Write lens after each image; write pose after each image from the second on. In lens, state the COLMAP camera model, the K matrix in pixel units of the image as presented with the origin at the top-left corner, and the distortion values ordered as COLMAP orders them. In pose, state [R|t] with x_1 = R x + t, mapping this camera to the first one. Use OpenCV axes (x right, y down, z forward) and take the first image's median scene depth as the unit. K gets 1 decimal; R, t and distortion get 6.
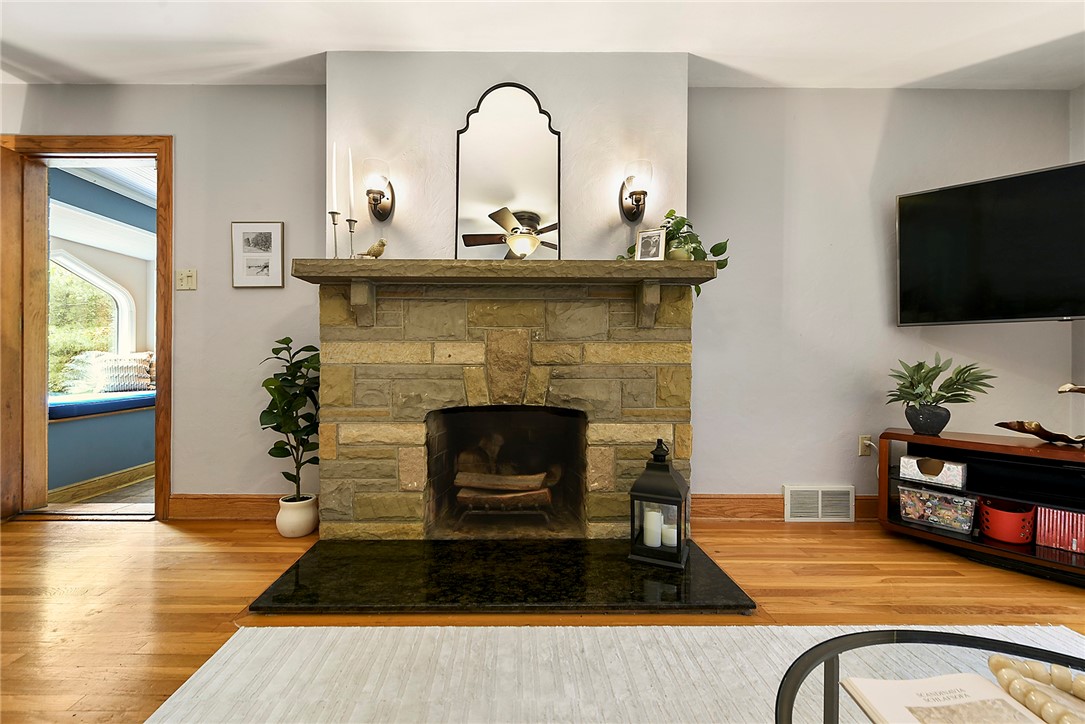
lens RADIAL K [[444.4, 0, 538.8], [0, 444.4, 358.3], [0, 0, 1]] dist [-0.007093, -0.000528]
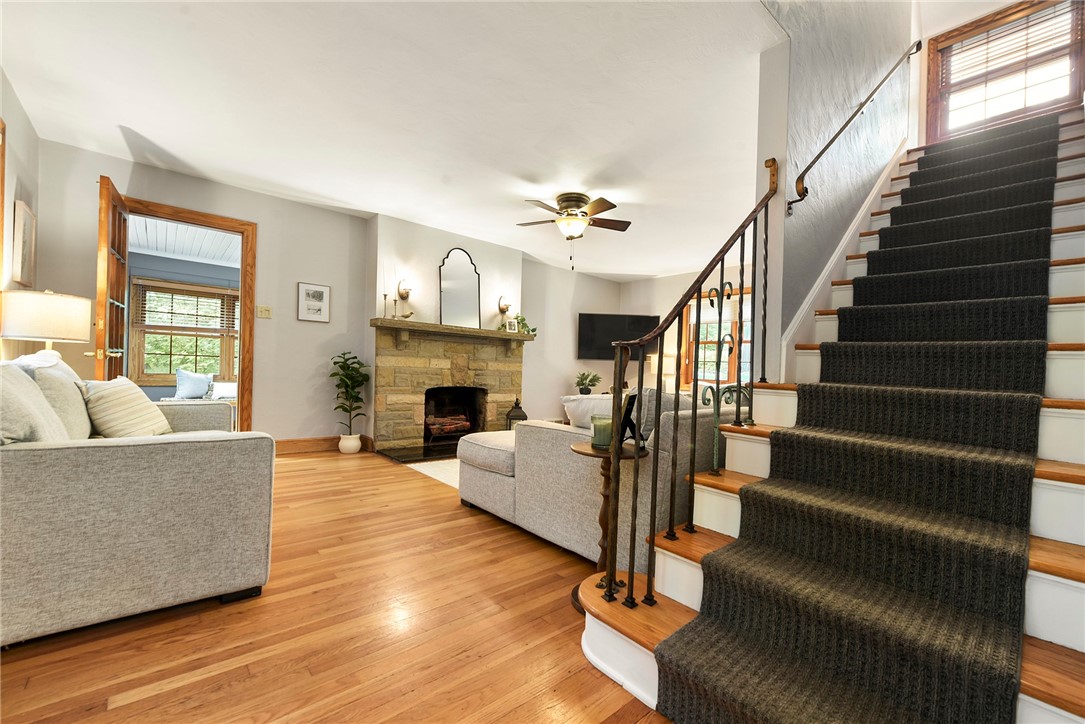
lens RADIAL K [[449.0, 0, 557.1], [0, 449.0, 367.4], [0, 0, 1]] dist [-0.001057, -0.000156]
pose [[0.755004, 0.031986, 0.654939, -1.247733], [-0.035517, 0.999338, -0.007862, 0.004020], [-0.654757, -0.017326, 0.755641, -1.154891]]
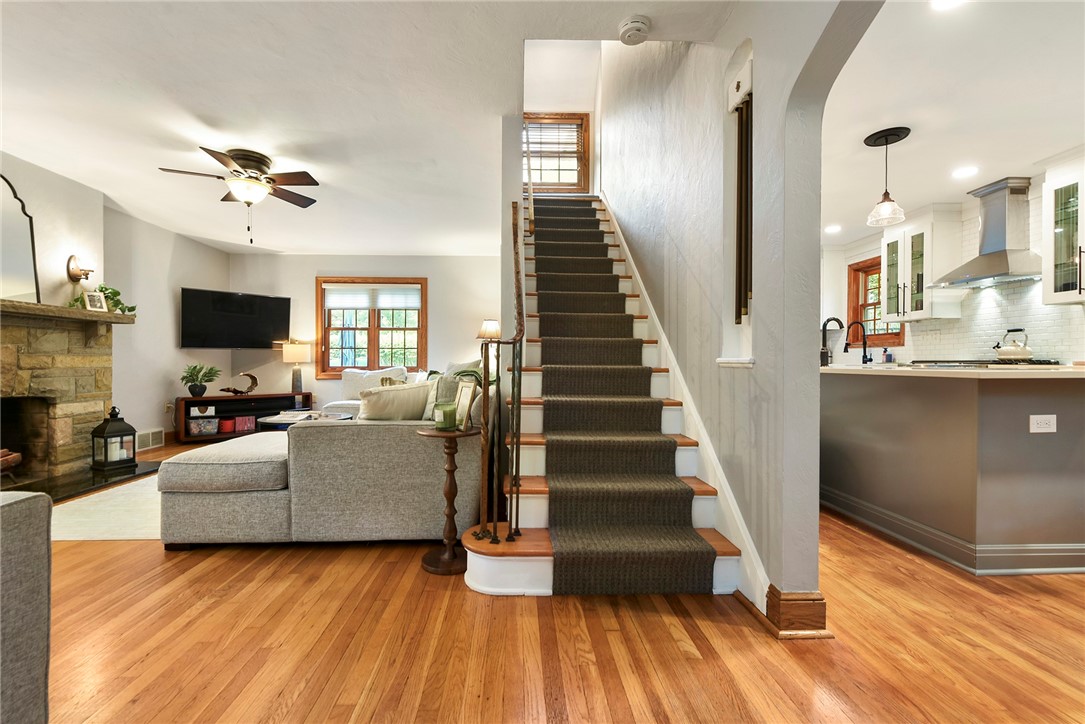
lens RADIAL K [[471.4, 0, 546.9], [0, 471.4, 362.6], [0, 0, 1]] dist [-0.002494, -0.000069]
pose [[-0.054190, -0.002079, 0.998528, -1.696963], [0.004644, 0.999986, 0.002334, -0.002803], [-0.998520, 0.004764, -0.054179, -0.694805]]
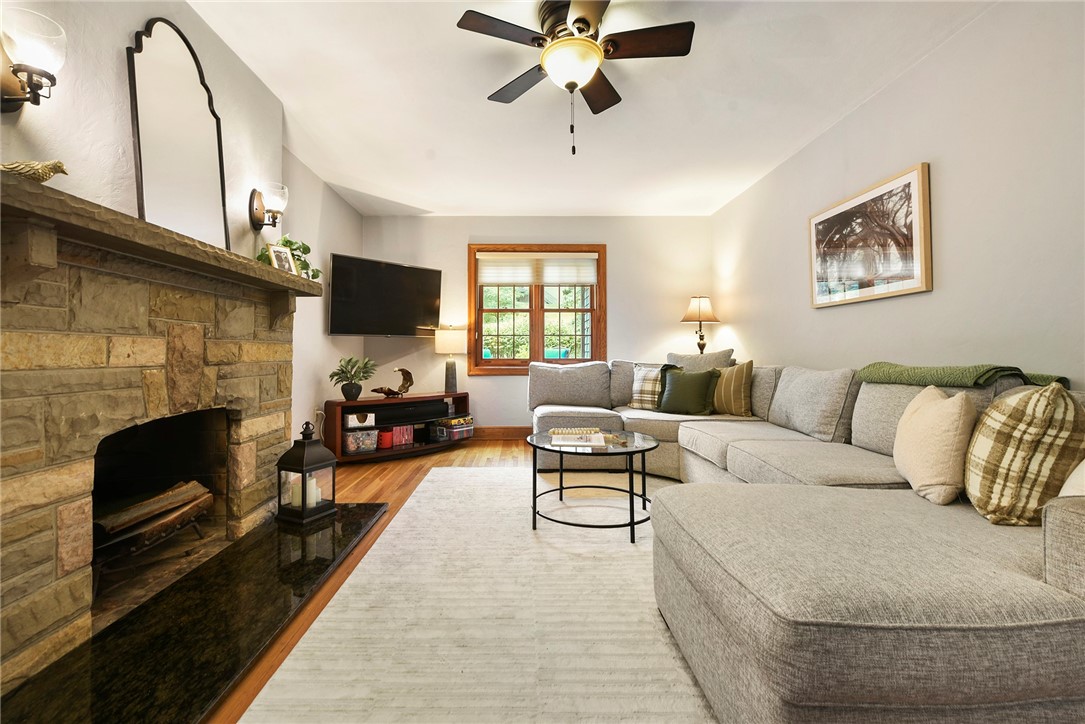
lens RADIAL K [[478.1, 0, 511.9], [0, 478.1, 341.6], [0, 0, 1]] dist [-0.001229, -0.000731]
pose [[0.013174, 0.023651, 0.999633, -0.971450], [0.006706, 0.999696, -0.023741, -0.005508], [-0.999891, 0.007016, 0.013011, 0.369537]]
